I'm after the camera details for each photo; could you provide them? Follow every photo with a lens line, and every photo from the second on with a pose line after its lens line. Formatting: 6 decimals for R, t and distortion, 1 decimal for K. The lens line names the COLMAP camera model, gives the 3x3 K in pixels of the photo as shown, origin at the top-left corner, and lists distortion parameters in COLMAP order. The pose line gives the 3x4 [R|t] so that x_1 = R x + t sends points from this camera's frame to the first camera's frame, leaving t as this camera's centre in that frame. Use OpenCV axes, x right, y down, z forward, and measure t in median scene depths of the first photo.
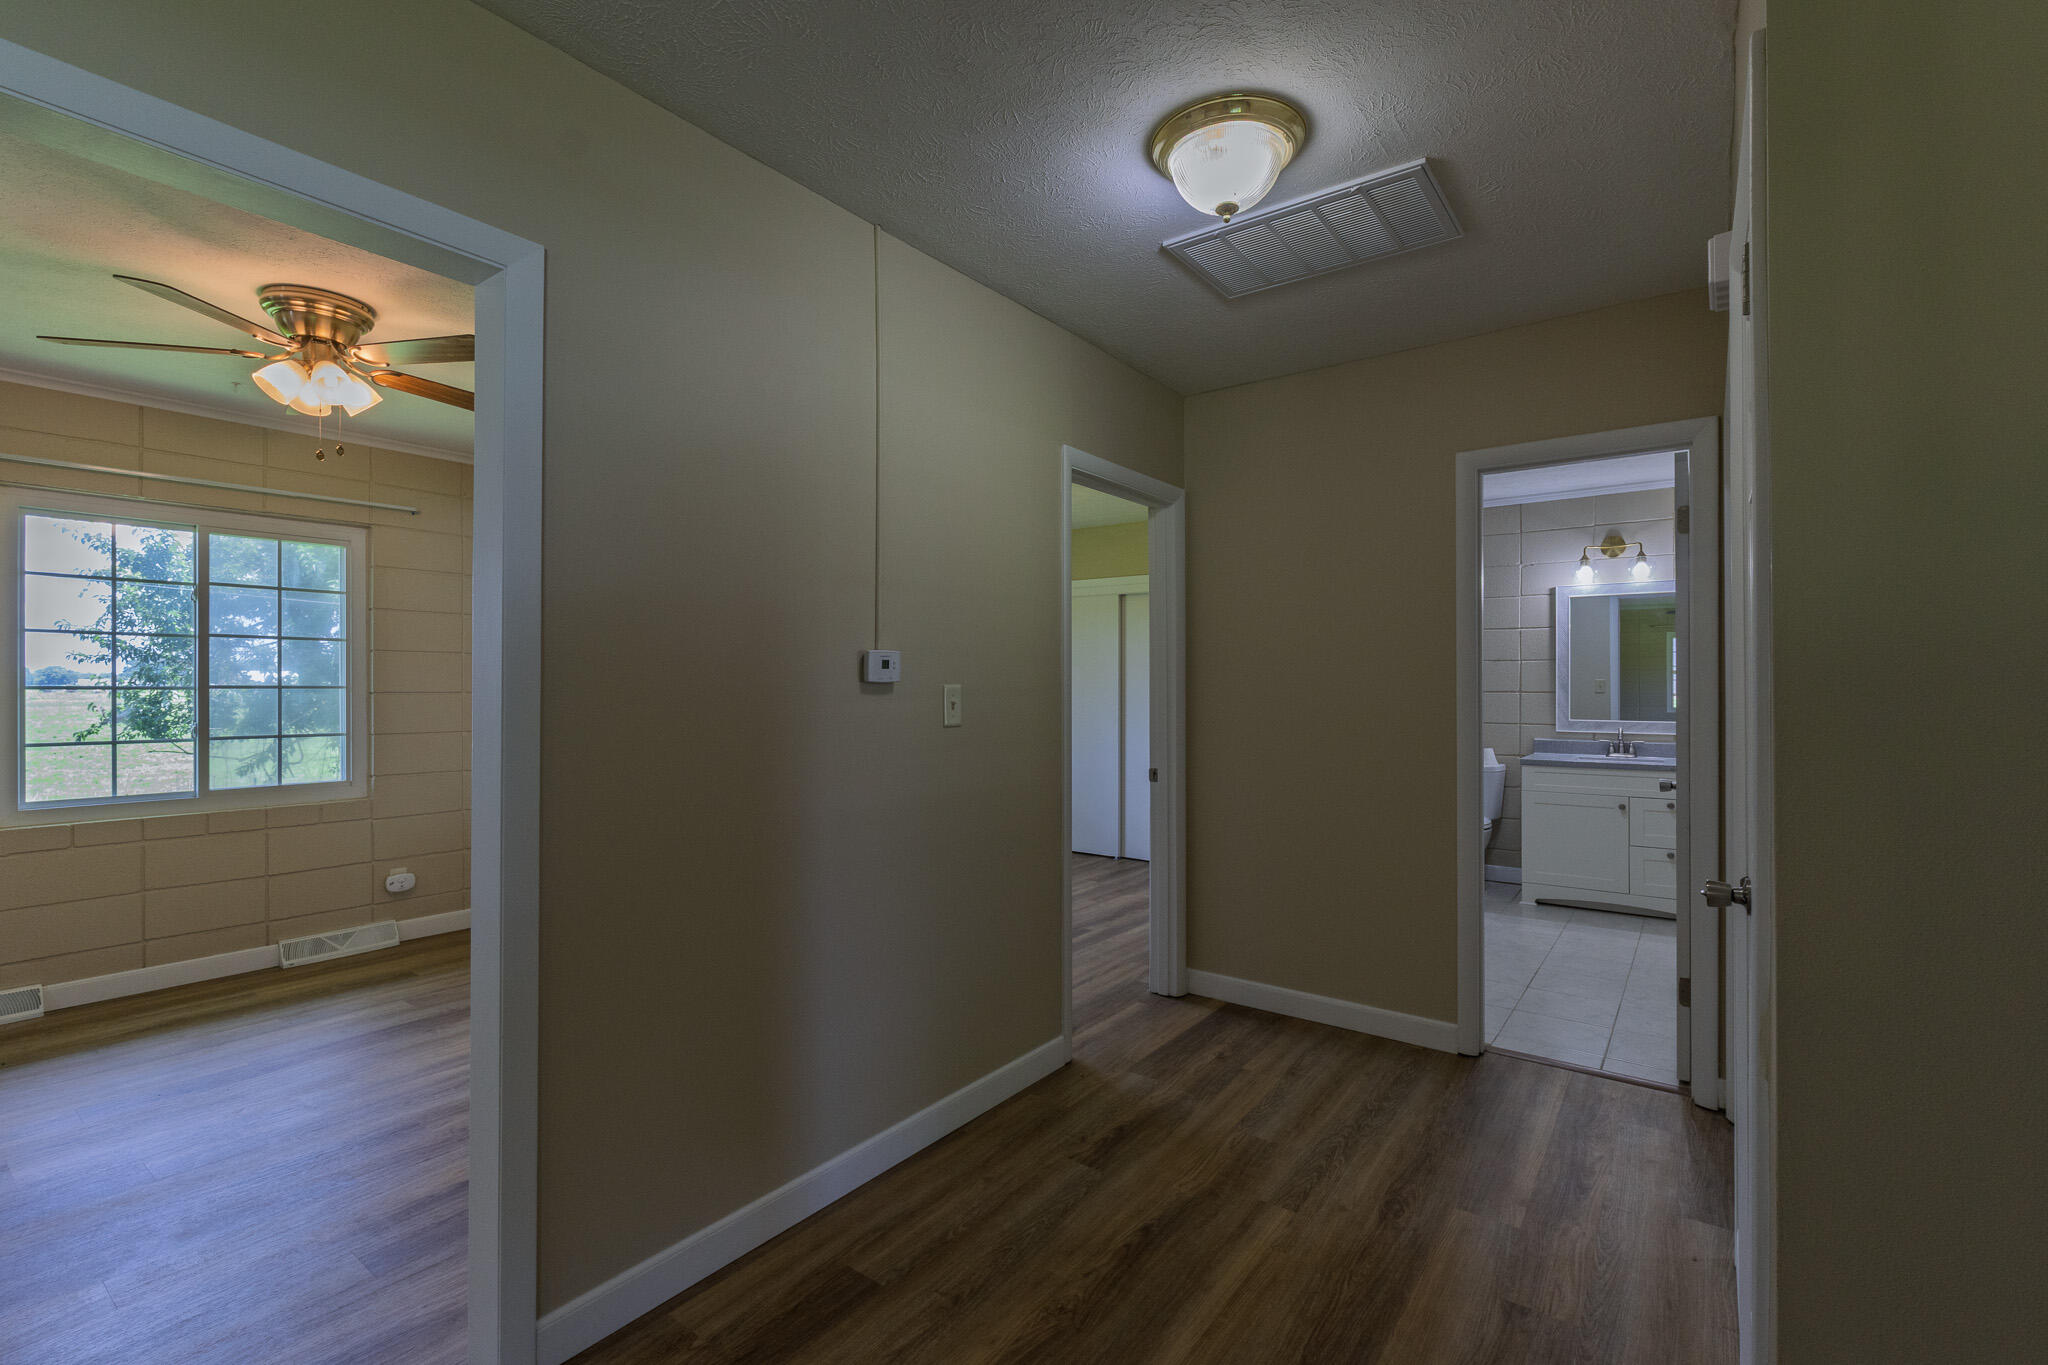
lens RADIAL K [[911.3, 0, 1032.3], [0, 911.3, 682.5], [0, 0, 1]] dist [-0.004502, 0.000900]
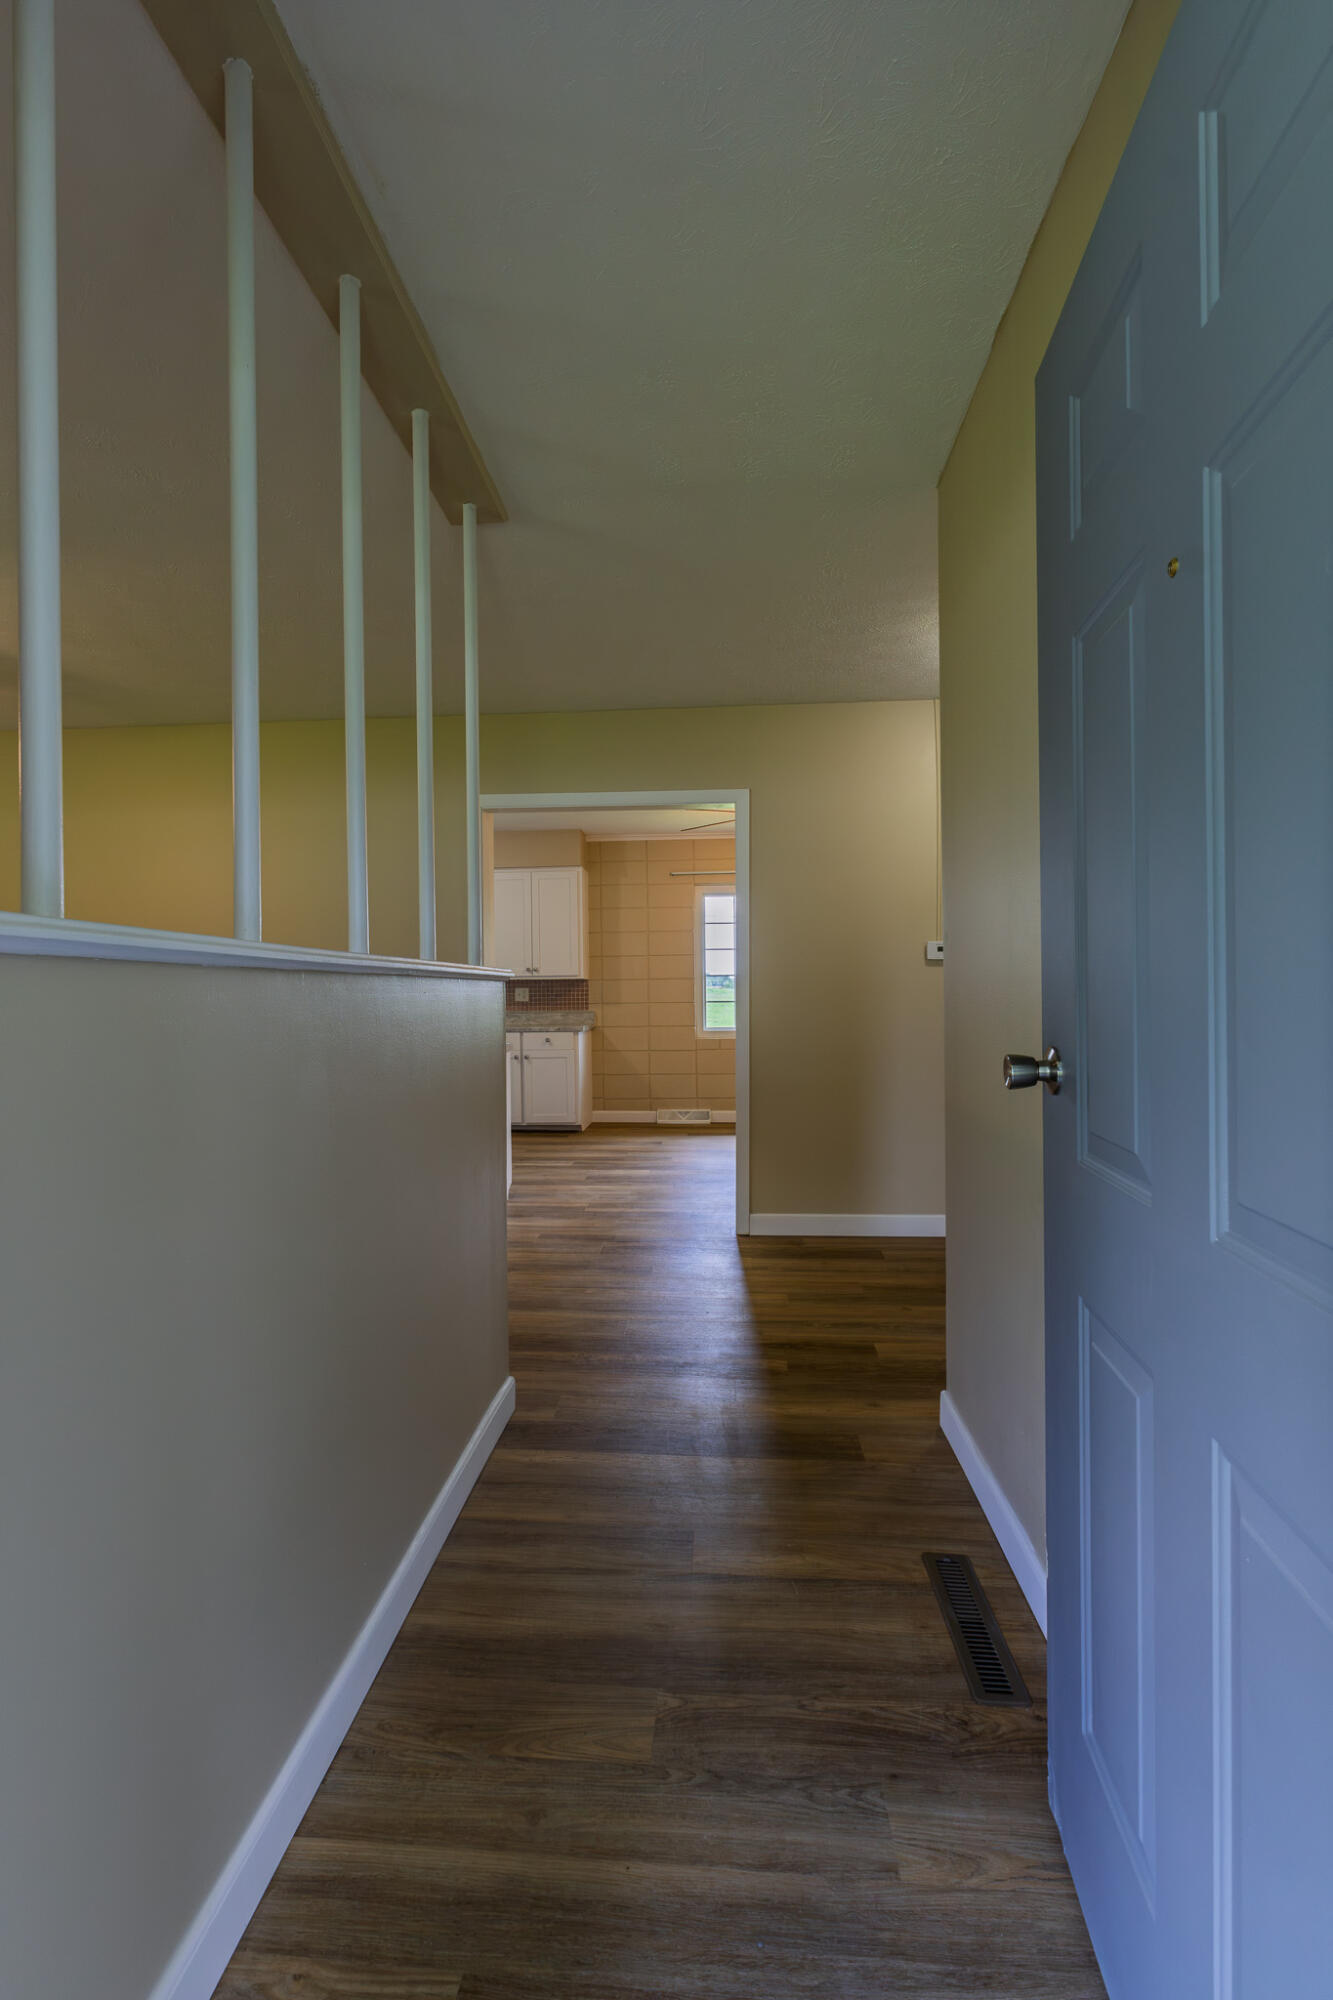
lens RADIAL K [[890.0, 0, 658.9], [0, 890.0, 992.8], [0, 0, 1]] dist [-0.004502, 0.000900]
pose [[0.525439, 0.000418, -0.850831, 0.583360], [0.012274, 0.999892, 0.008072, 0.024555], [0.850743, -0.014685, 0.525378, -0.202879]]
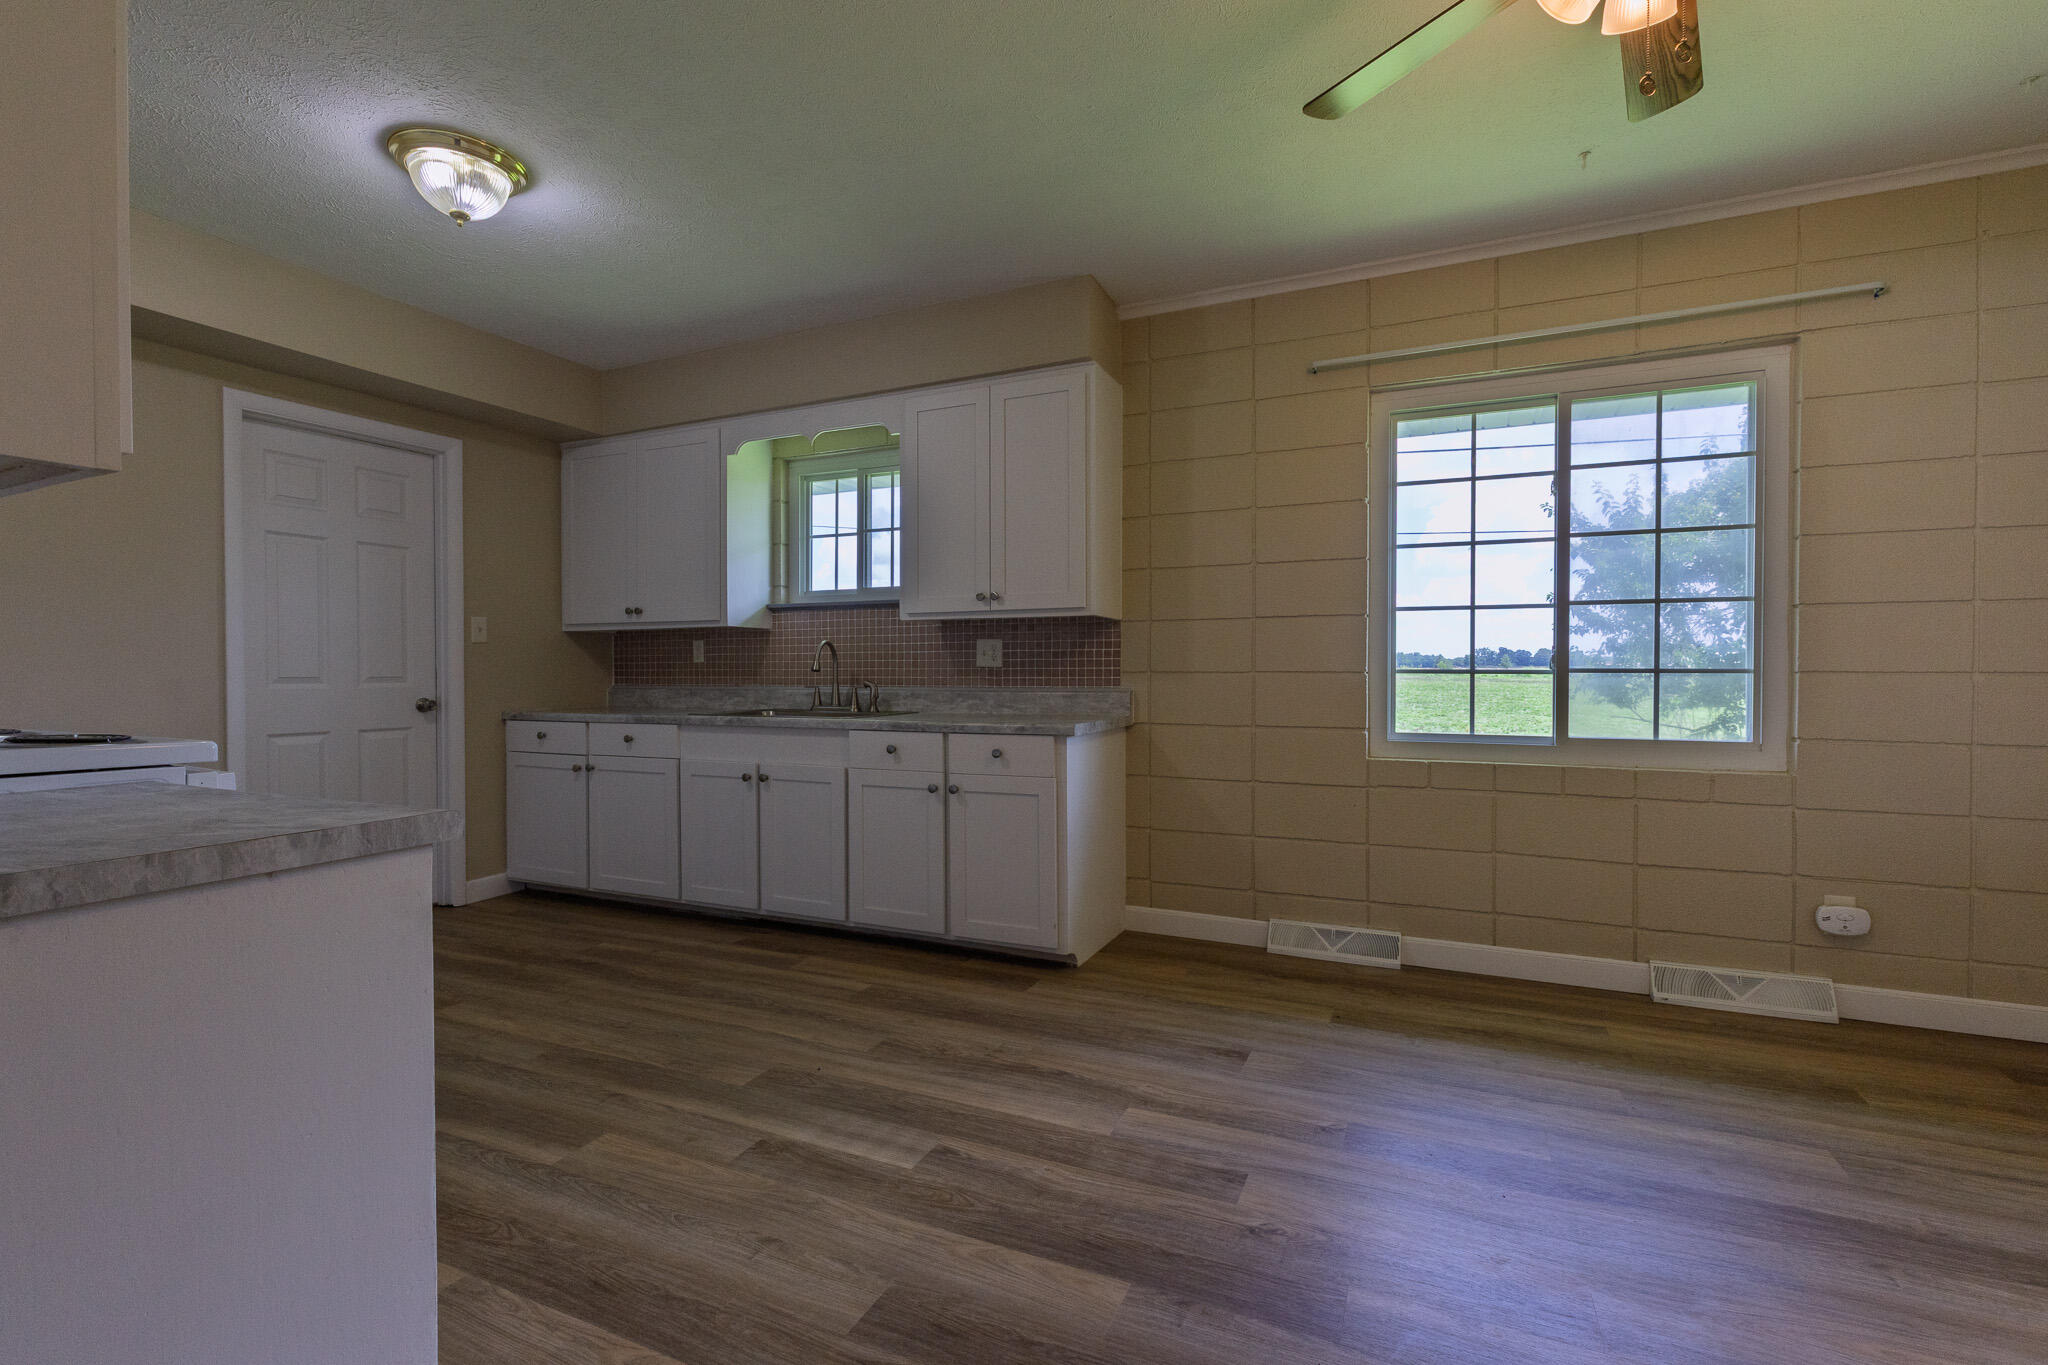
lens RADIAL K [[911.3, 0, 1023.3], [0, 911.3, 685.3], [0, 0, 1]] dist [-0.004502, 0.000900]
pose [[0.201548, 0.018726, -0.979300, -0.241168], [0.005393, 0.999781, 0.020228, 0.055011], [0.979464, -0.009358, 0.201402, 0.384862]]
